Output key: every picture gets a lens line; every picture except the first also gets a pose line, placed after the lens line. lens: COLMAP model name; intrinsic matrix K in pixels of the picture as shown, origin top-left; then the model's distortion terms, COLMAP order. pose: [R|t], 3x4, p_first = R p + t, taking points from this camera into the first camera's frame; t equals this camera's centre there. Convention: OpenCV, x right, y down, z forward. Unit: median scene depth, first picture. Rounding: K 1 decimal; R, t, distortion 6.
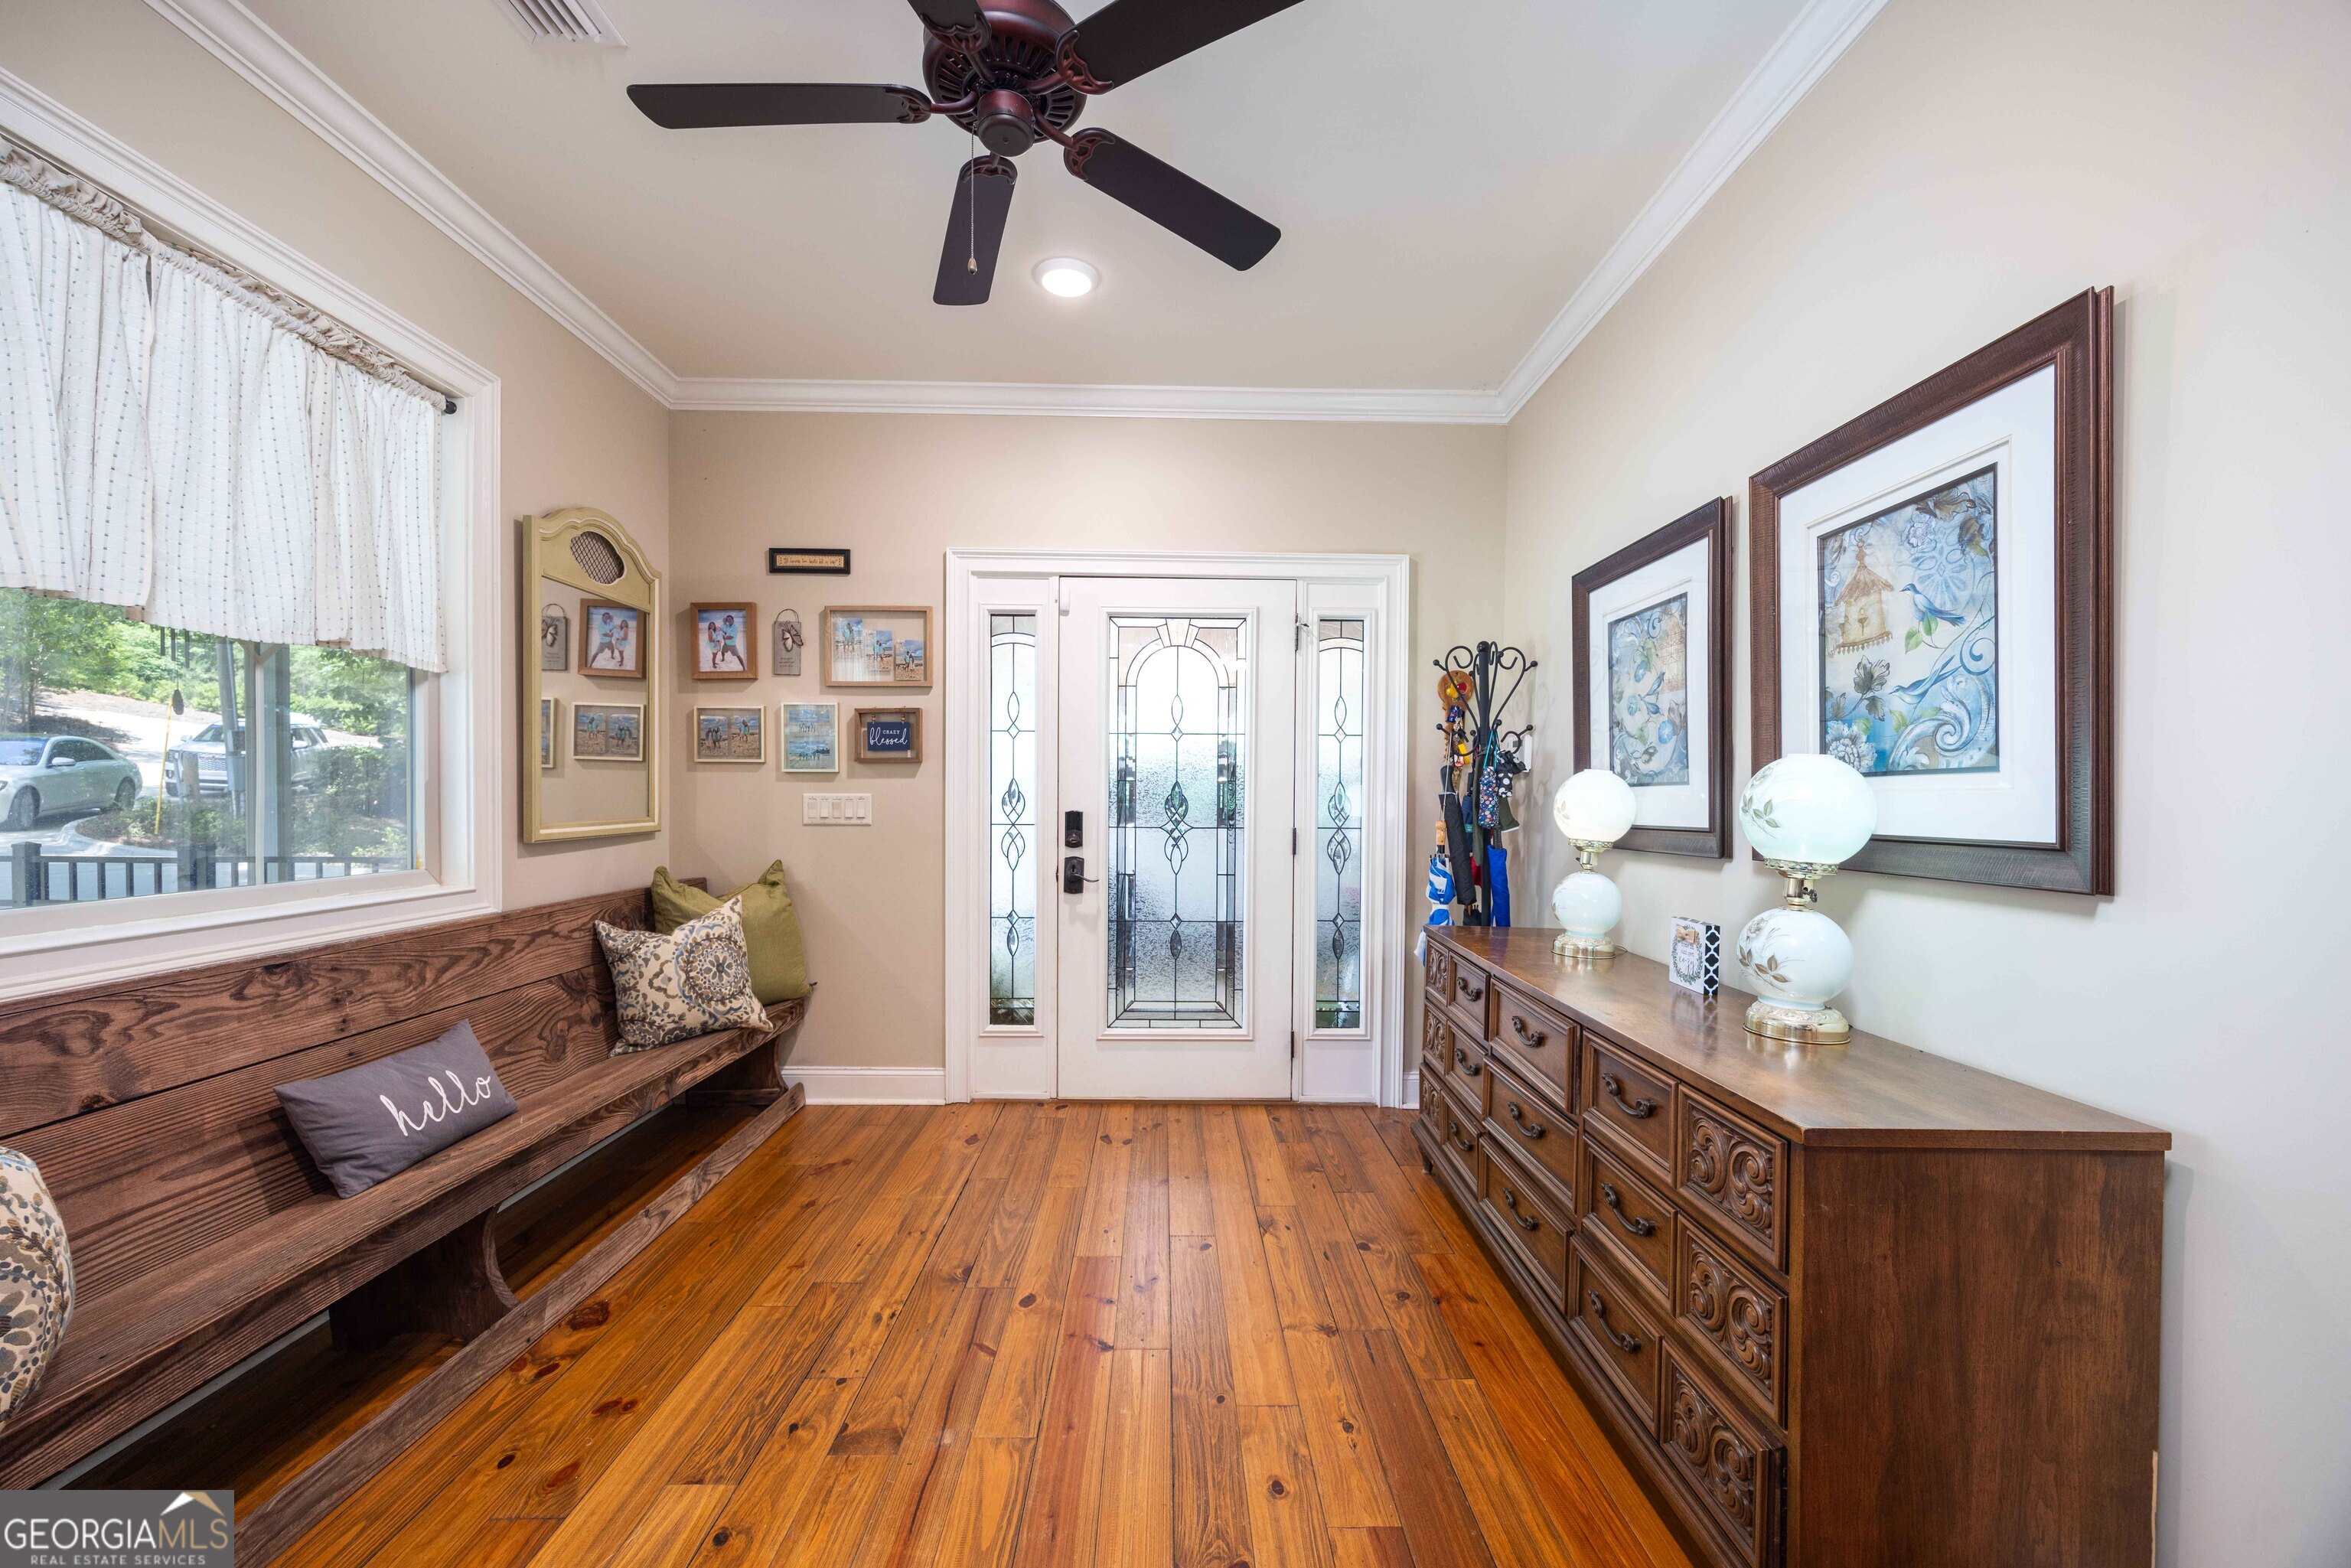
lens RADIAL K [[896.9, 0, 1179.5], [0, 896.9, 798.5], [0, 0, 1]] dist [0.000573, 0.000163]
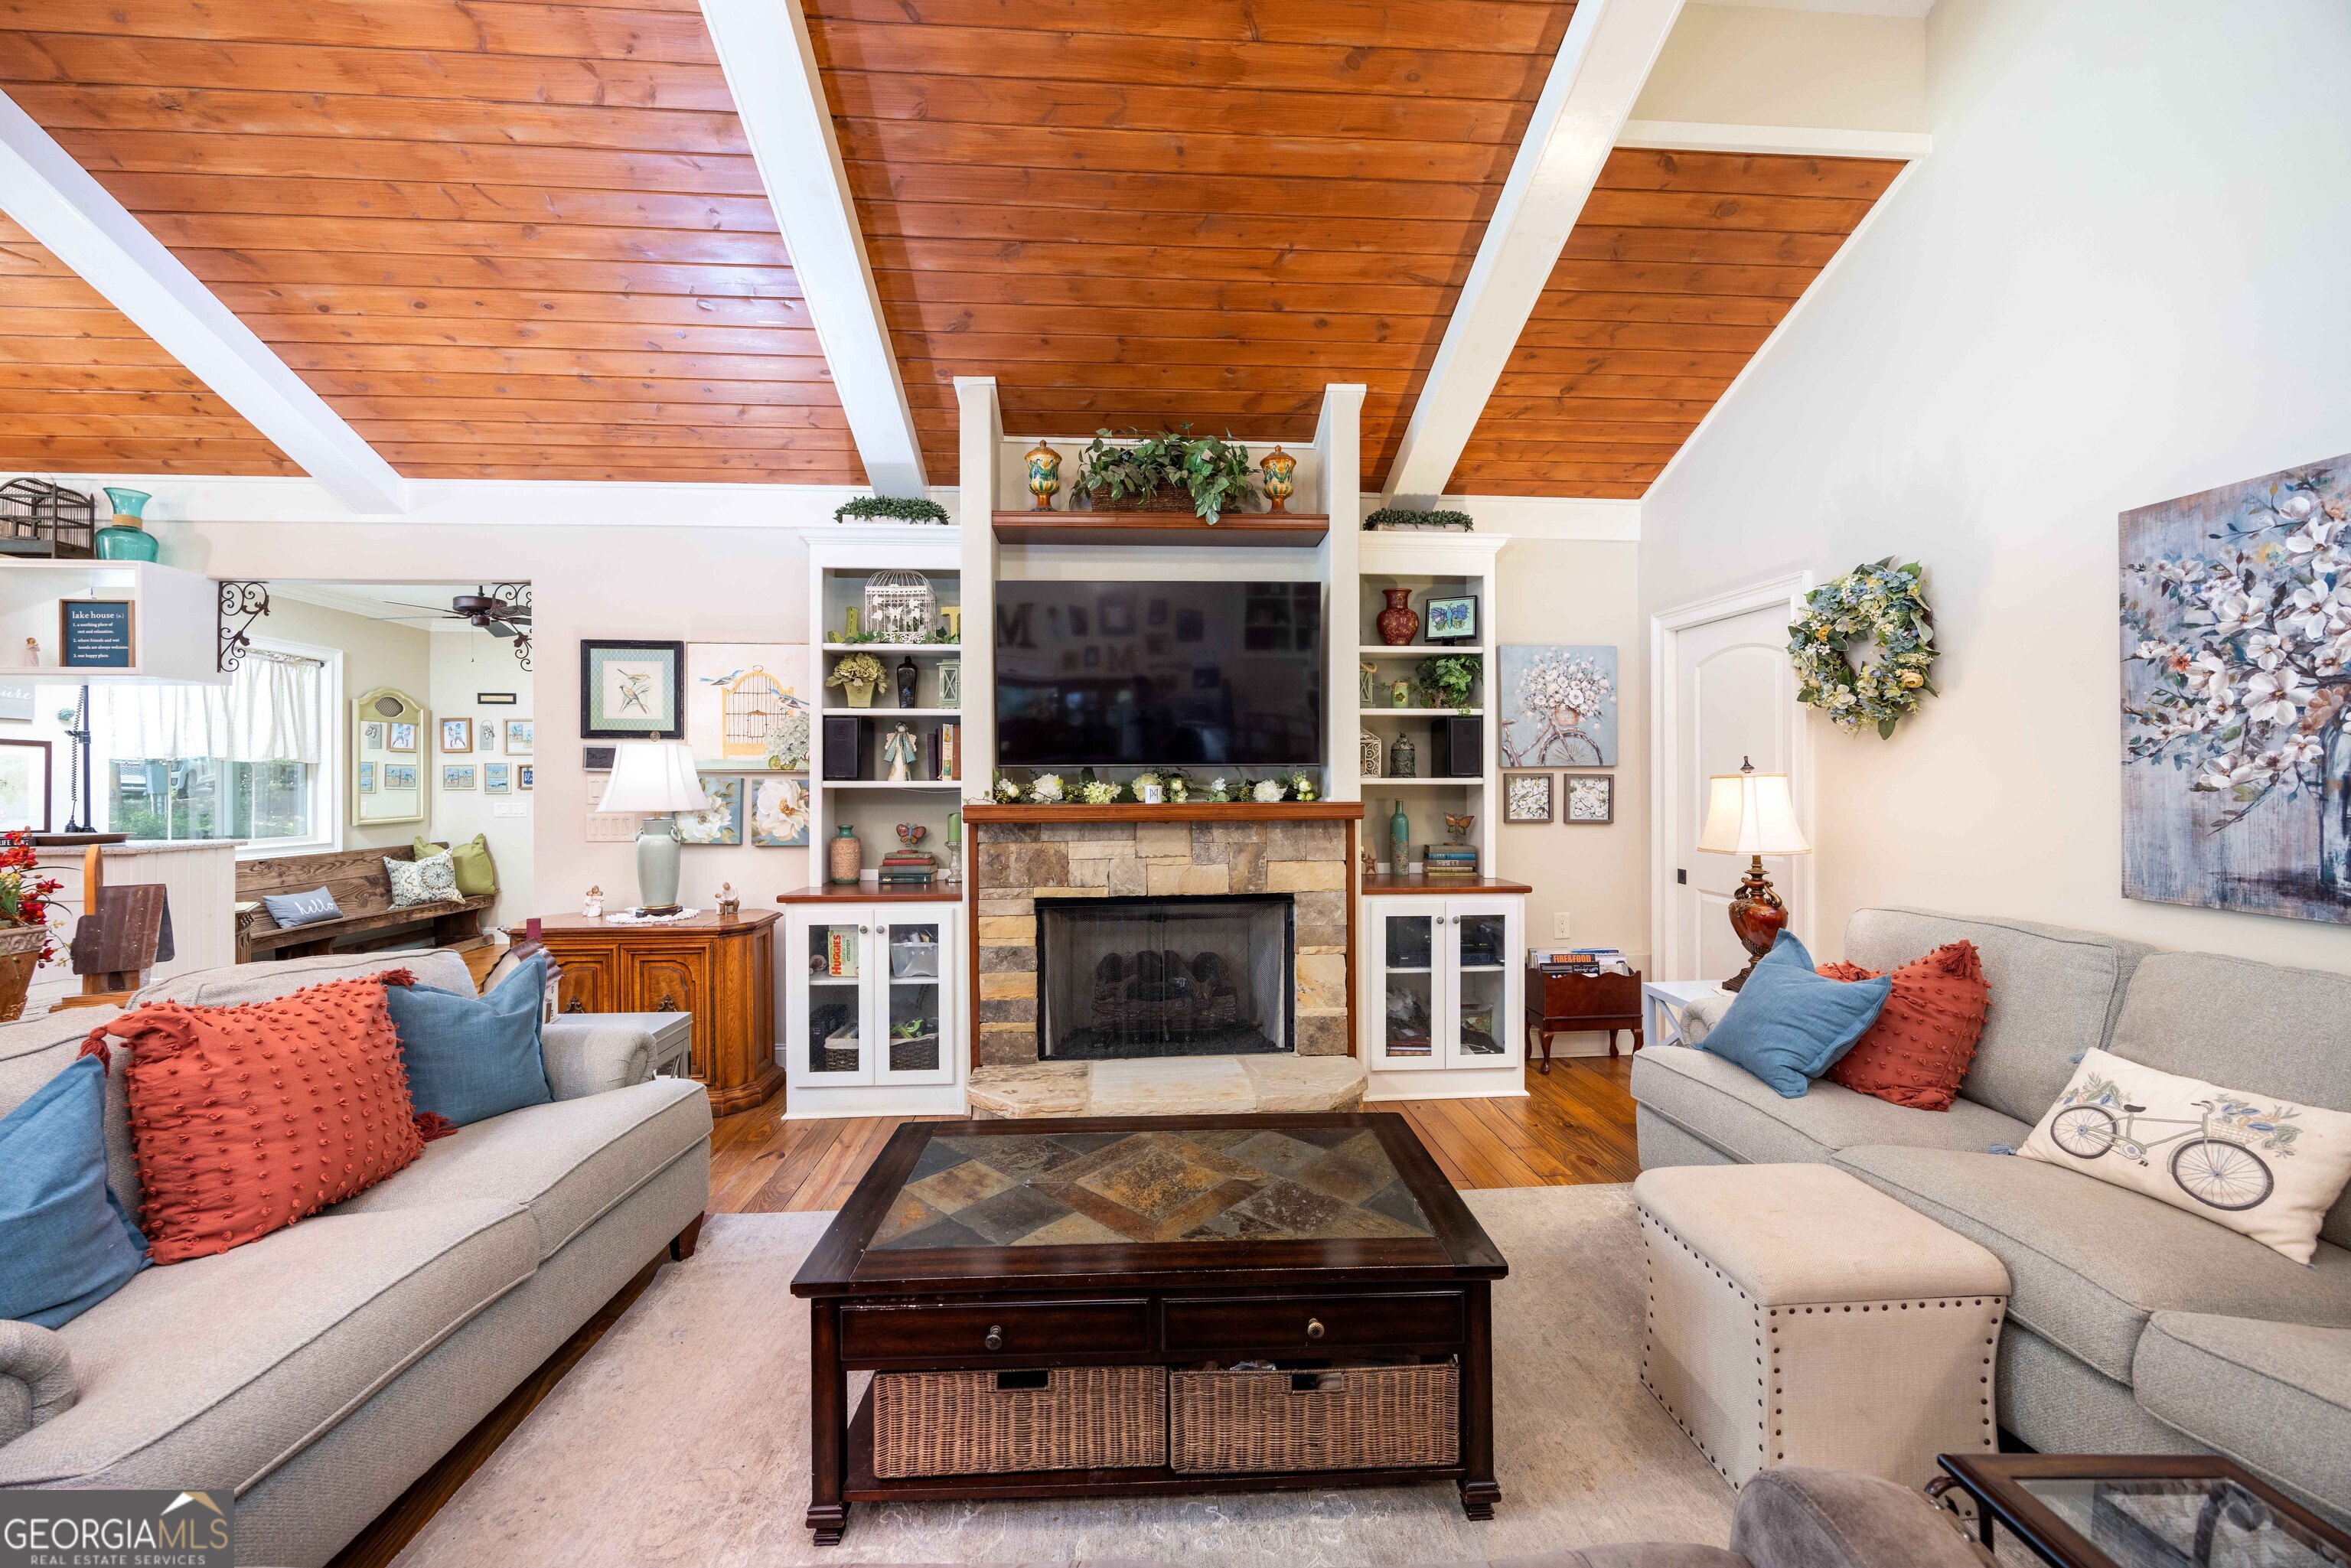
lens RADIAL K [[896.9, 0, 1170.5], [0, 896.9, 775.3], [0, 0, 1]] dist [0.000573, 0.000163]
pose [[0.998430, -0.006265, 0.055666, 1.403014], [0.007018, 0.999887, -0.013330, -0.042325], [-0.055576, 0.013700, 0.998360, -1.623778]]
